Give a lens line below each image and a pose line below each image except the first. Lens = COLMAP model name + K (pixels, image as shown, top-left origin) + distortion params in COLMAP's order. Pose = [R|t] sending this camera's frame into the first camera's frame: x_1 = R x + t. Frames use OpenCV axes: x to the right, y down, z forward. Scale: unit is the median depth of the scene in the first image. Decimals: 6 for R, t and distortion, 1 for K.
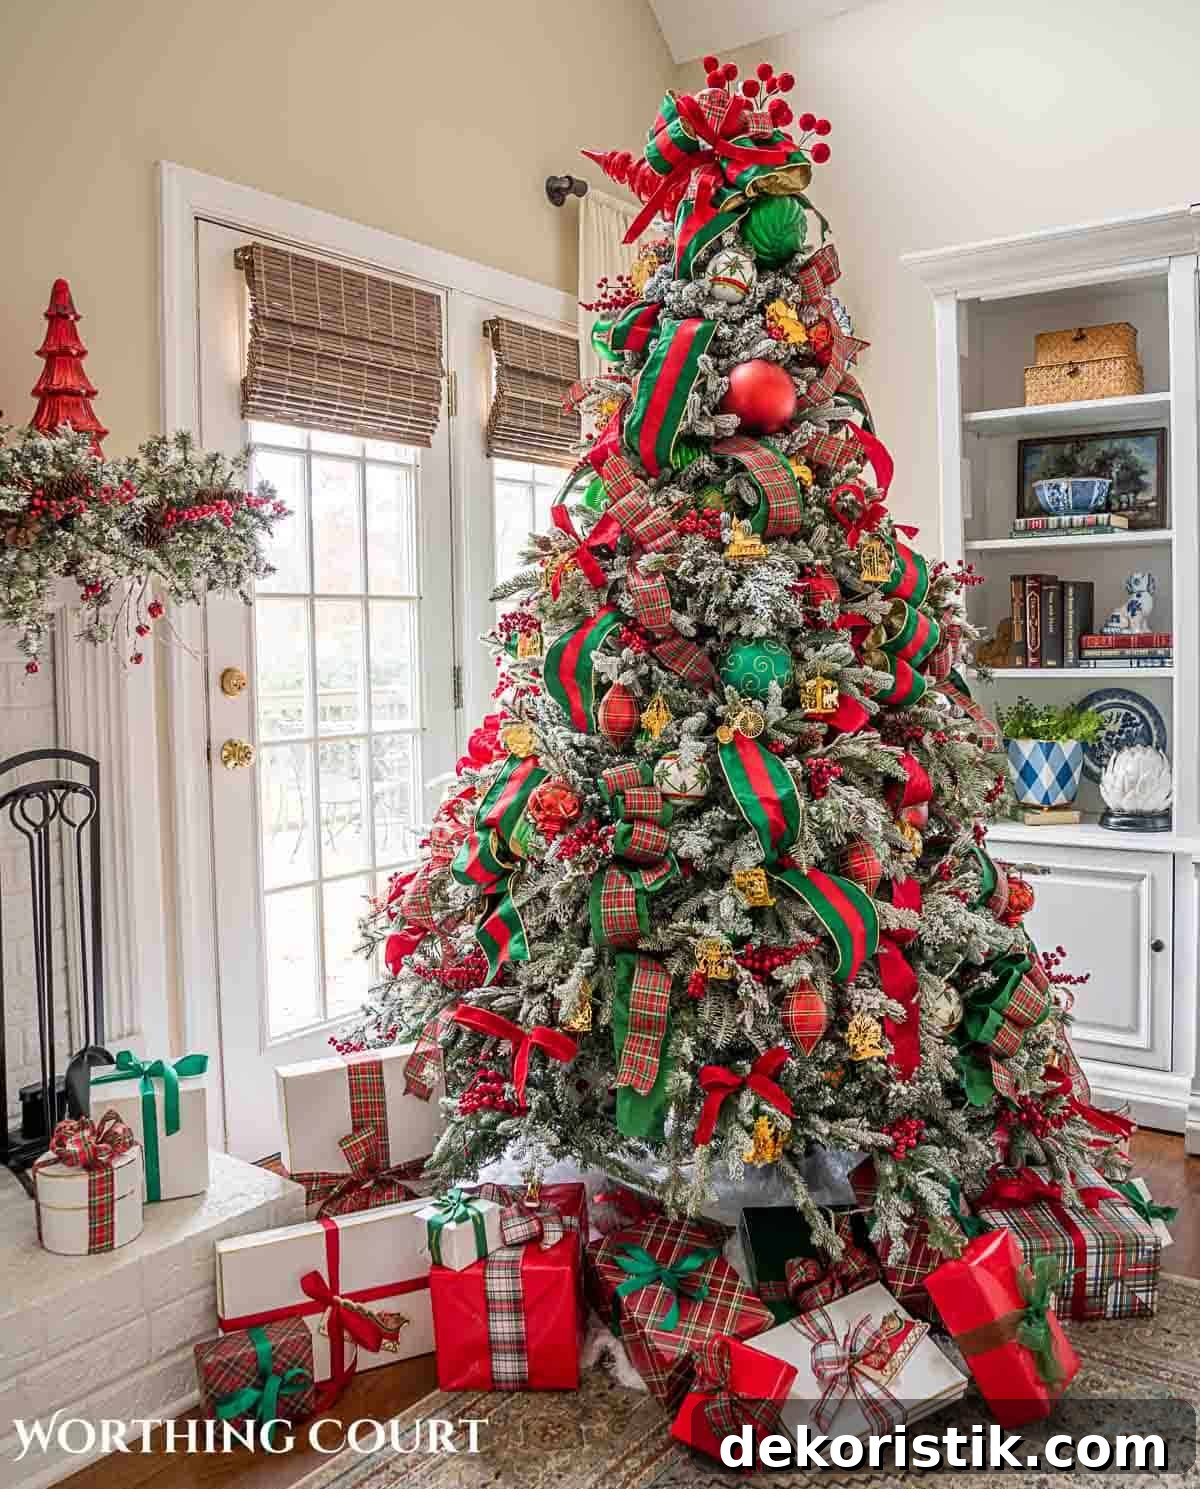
lens RADIAL K [[1298.4, 0, 639.6], [0, 1298.4, 700.8], [0, 0, 1]] dist [-0.074529, 0.009938]
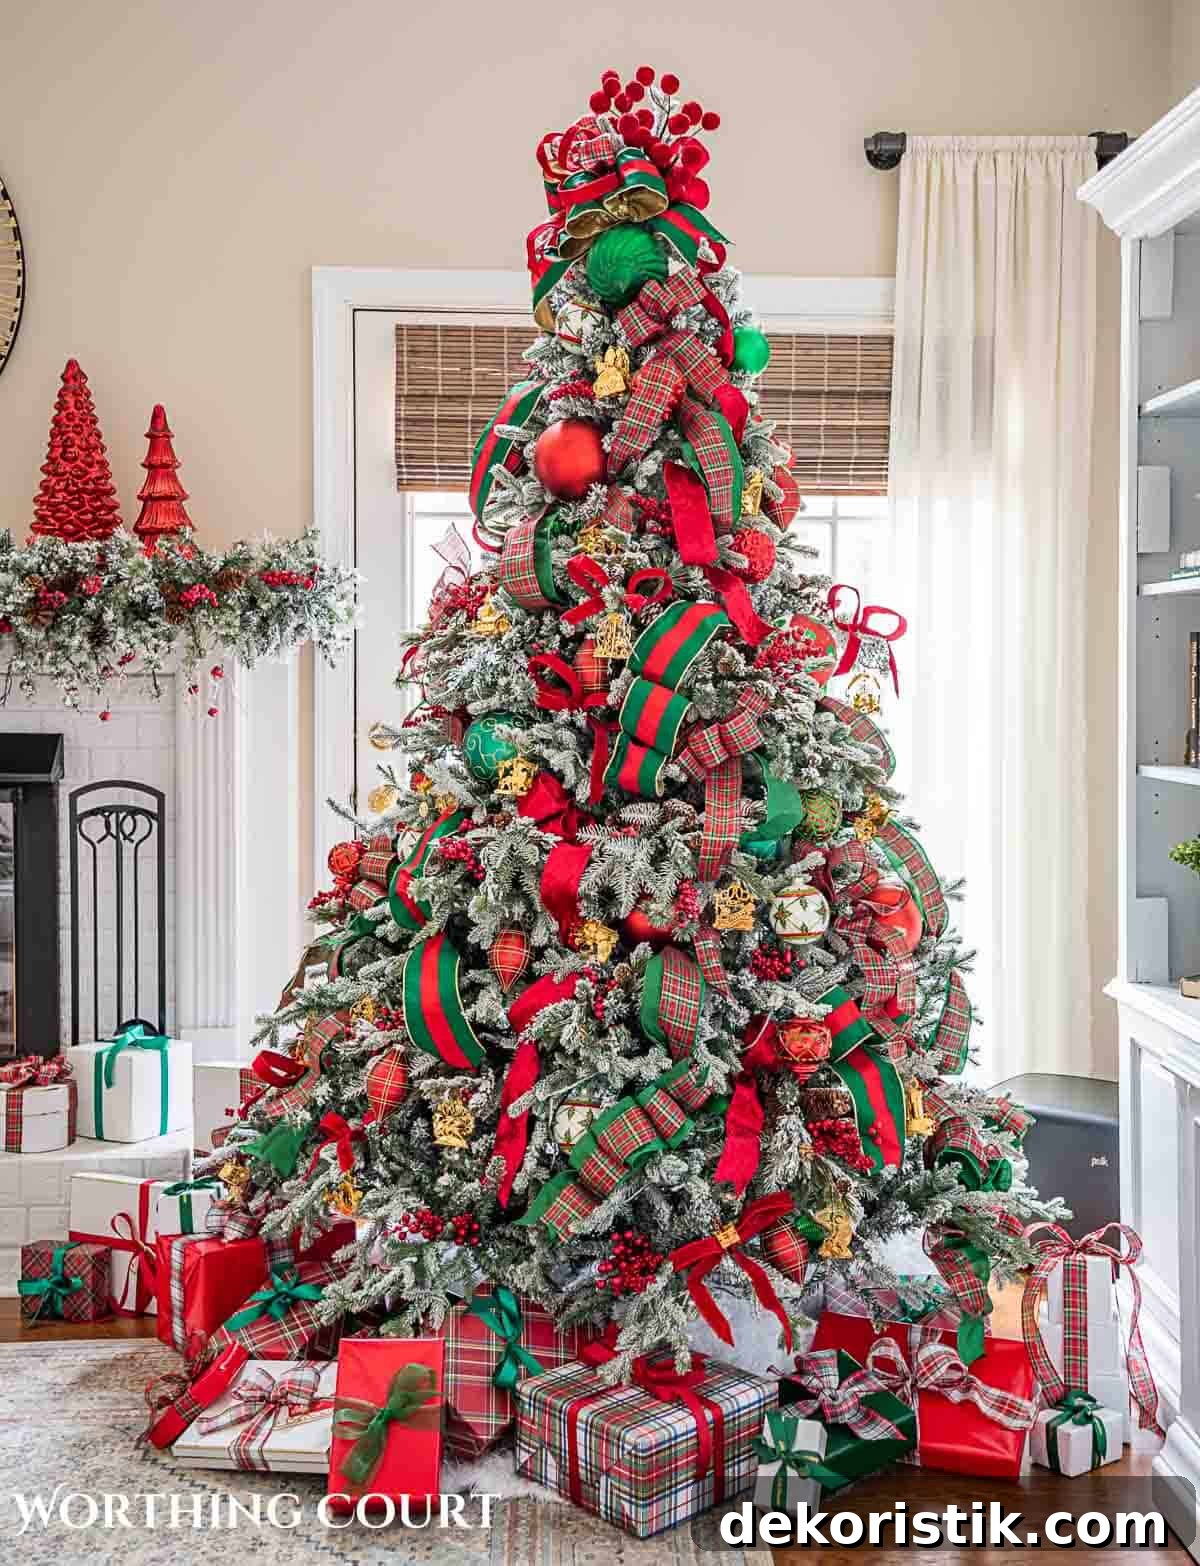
lens RADIAL K [[1950.2, 0, 600.0], [0, 1950.2, 783.0], [0, 0, 1]] dist [0.095085, 0.011859]
pose [[0.619614, 0.062380, -0.782424, 1.270663], [-0.056120, 0.997807, 0.035110, -0.051487], [0.782898, 0.022155, 0.621756, 0.142731]]
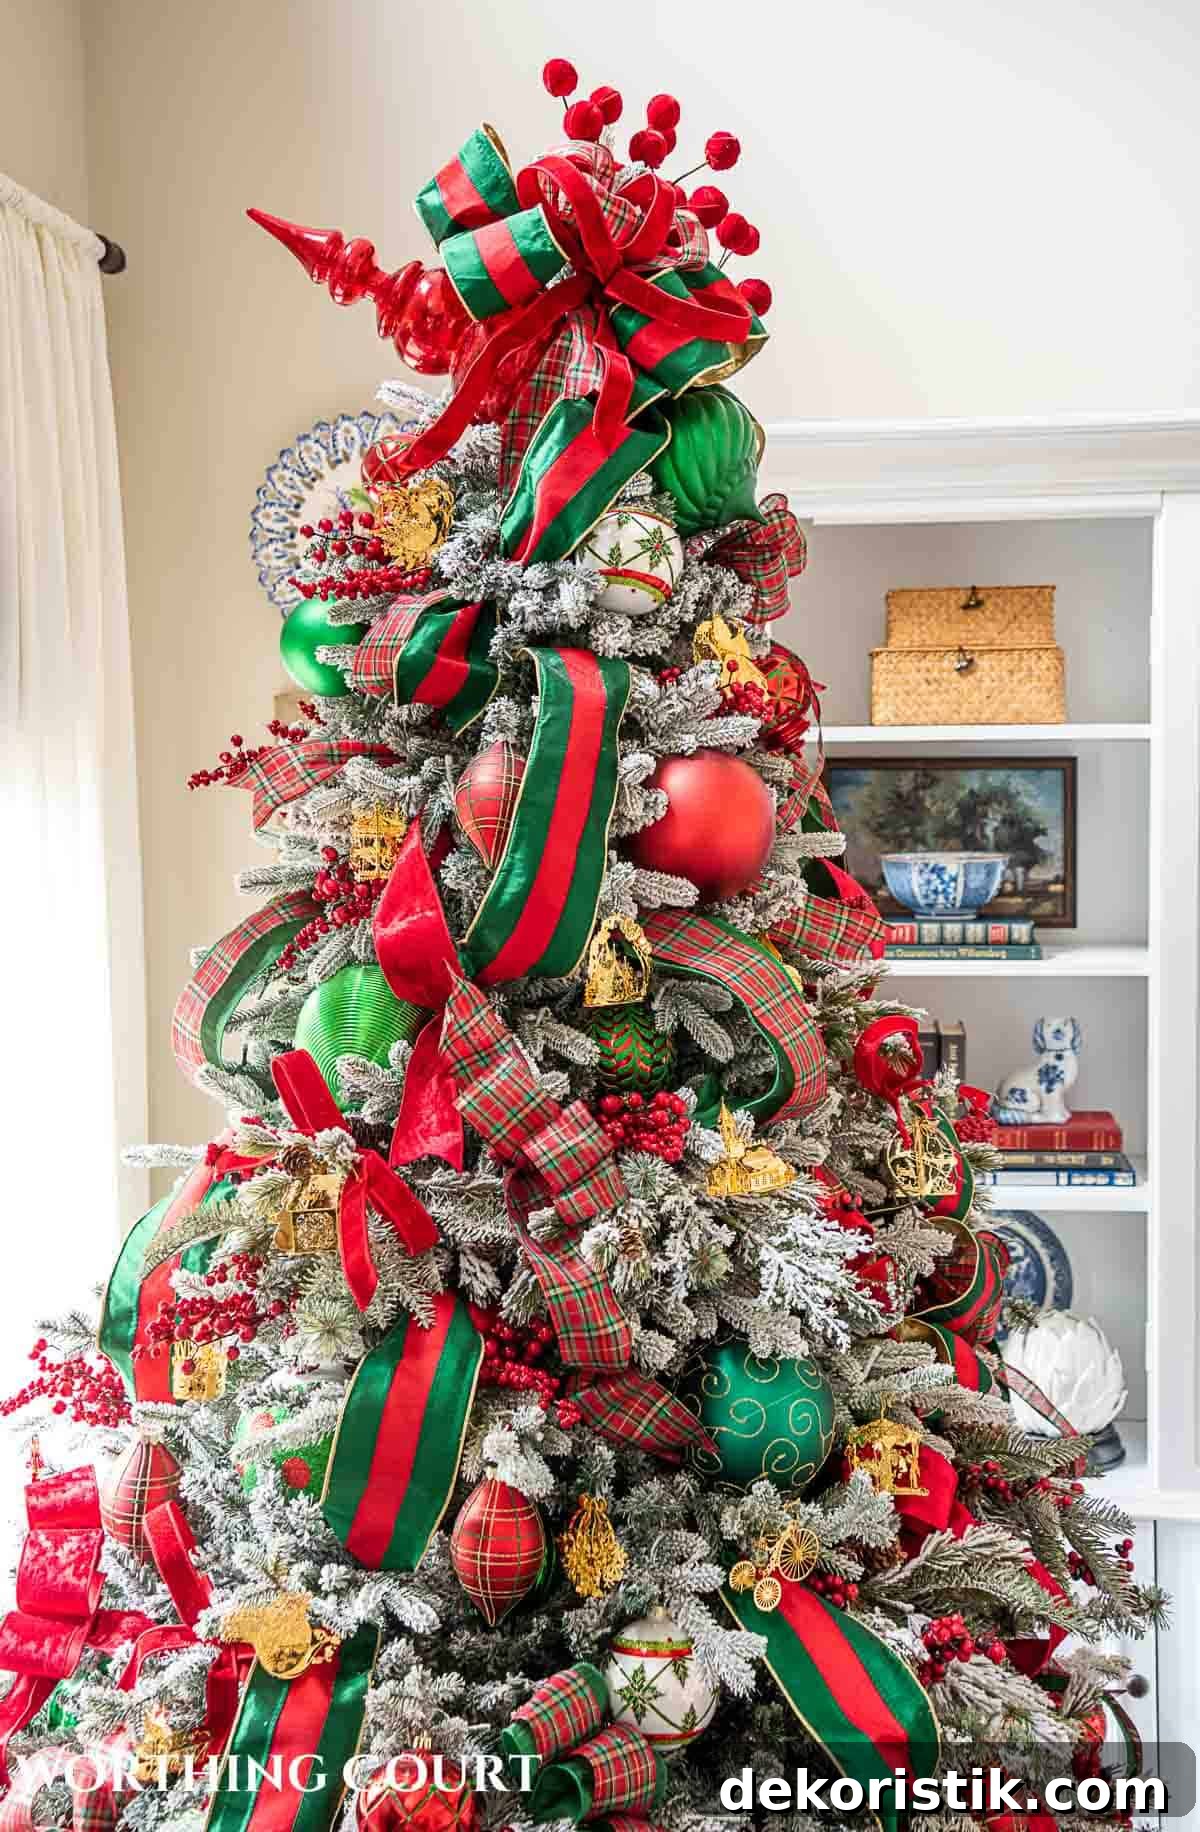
lens RADIAL K [[2180.3, 0, 600.0], [0, 2180.3, 916.0], [0, 0, 1]] dist [0.076012, 0.020728]
pose [[0.886908, -0.019867, 0.461519, -0.334073], [0.012680, 0.999745, 0.018668, -0.223176], [-0.461772, -0.010704, 0.886934, 0.294513]]
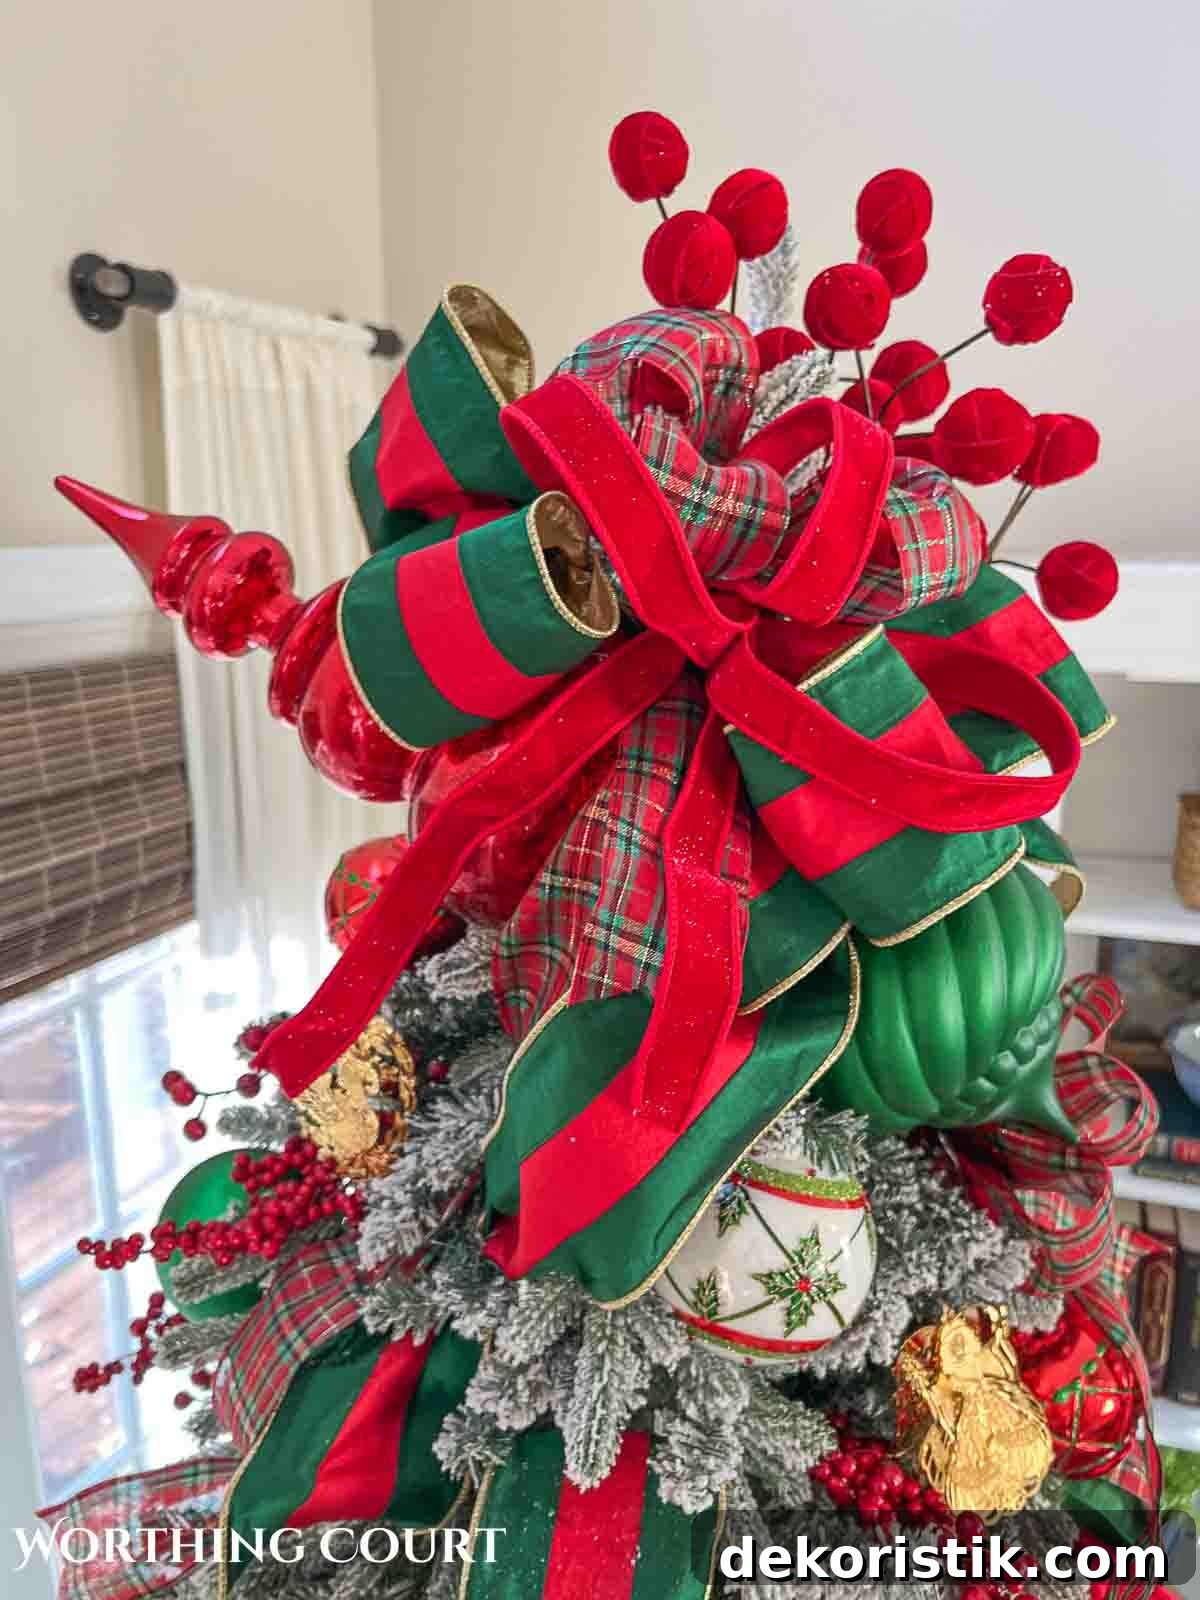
lens RADIAL K [[1186.3, 0, 600.0], [0, 1186.3, 800.0], [0, 0, 1]] dist [-0.032217, -0.000252]
pose [[0.976832, -0.042761, 0.209690, 0.004635], [0.004275, 0.983538, 0.180652, -0.464581], [-0.213963, -0.175570, 0.960934, 0.863261]]
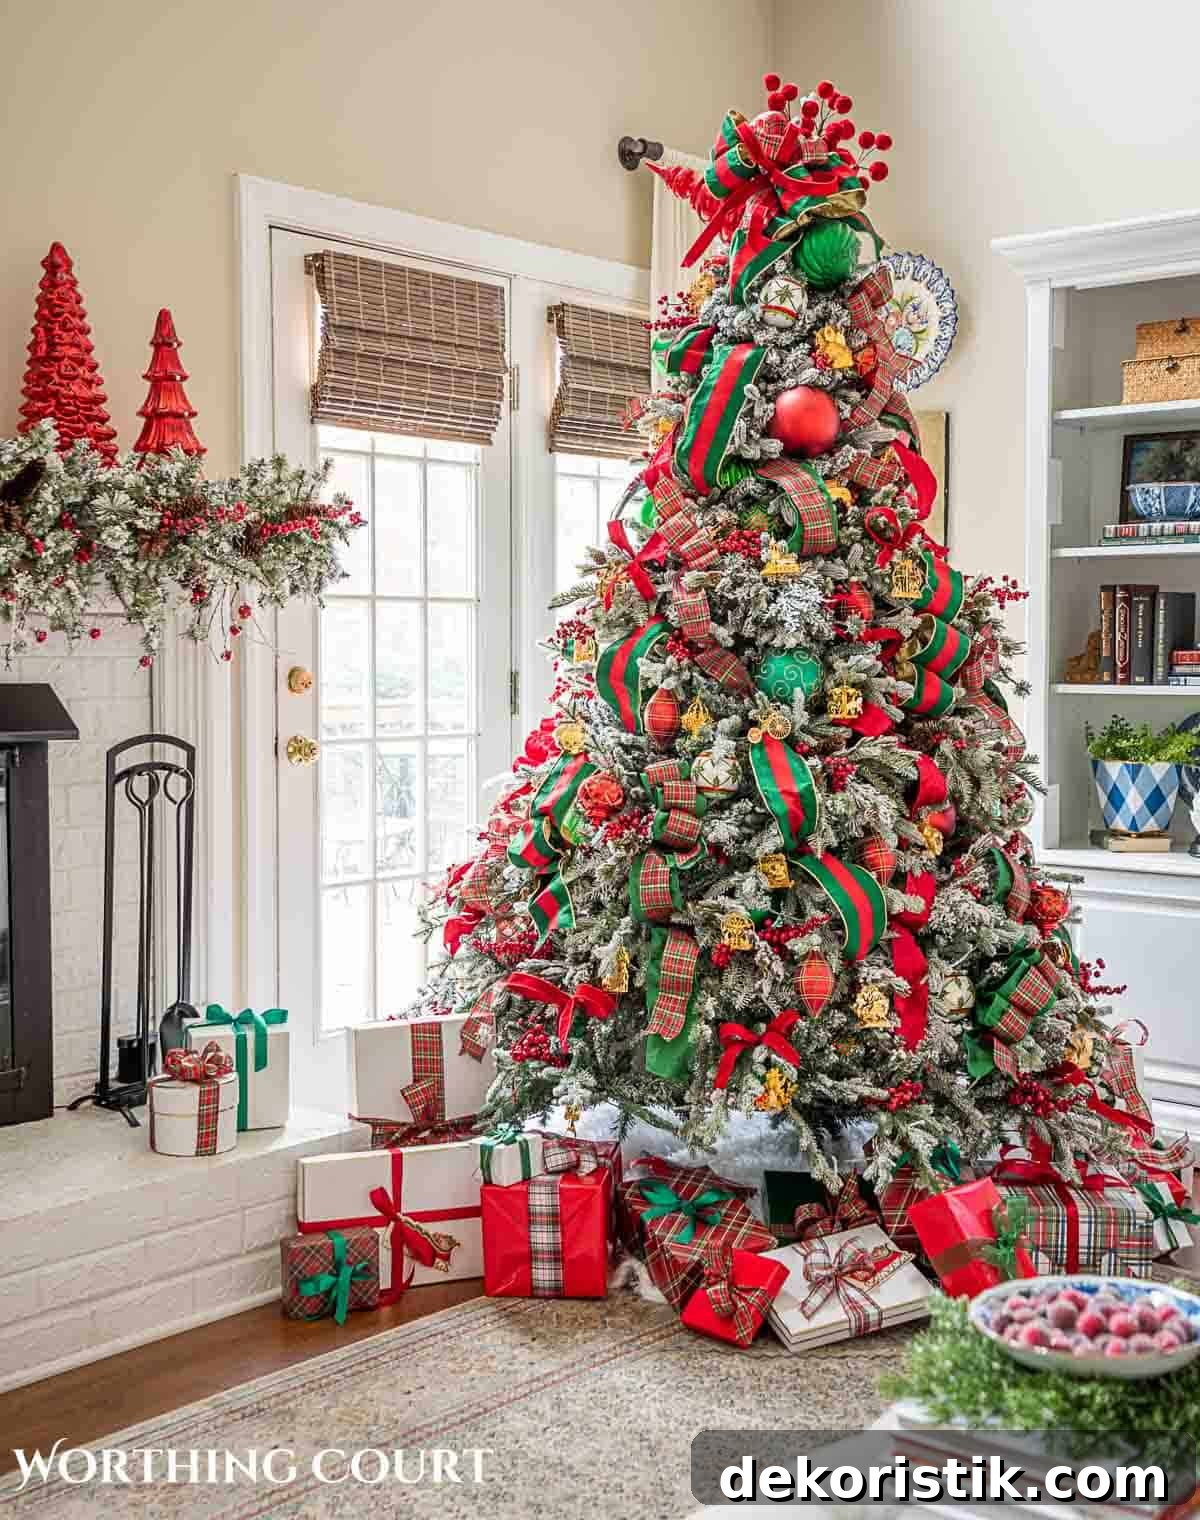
lens RADIAL K [[1978.7, 0, 600.0], [0, 1978.7, 760.0], [0, 0, 1]] dist [0.107988, 0.029741]
pose [[0.995732, 0.024371, -0.089014, 0.080020], [-0.023204, 0.999631, 0.014125, 0.024716], [0.089326, -0.011999, 0.995930, -0.663976]]
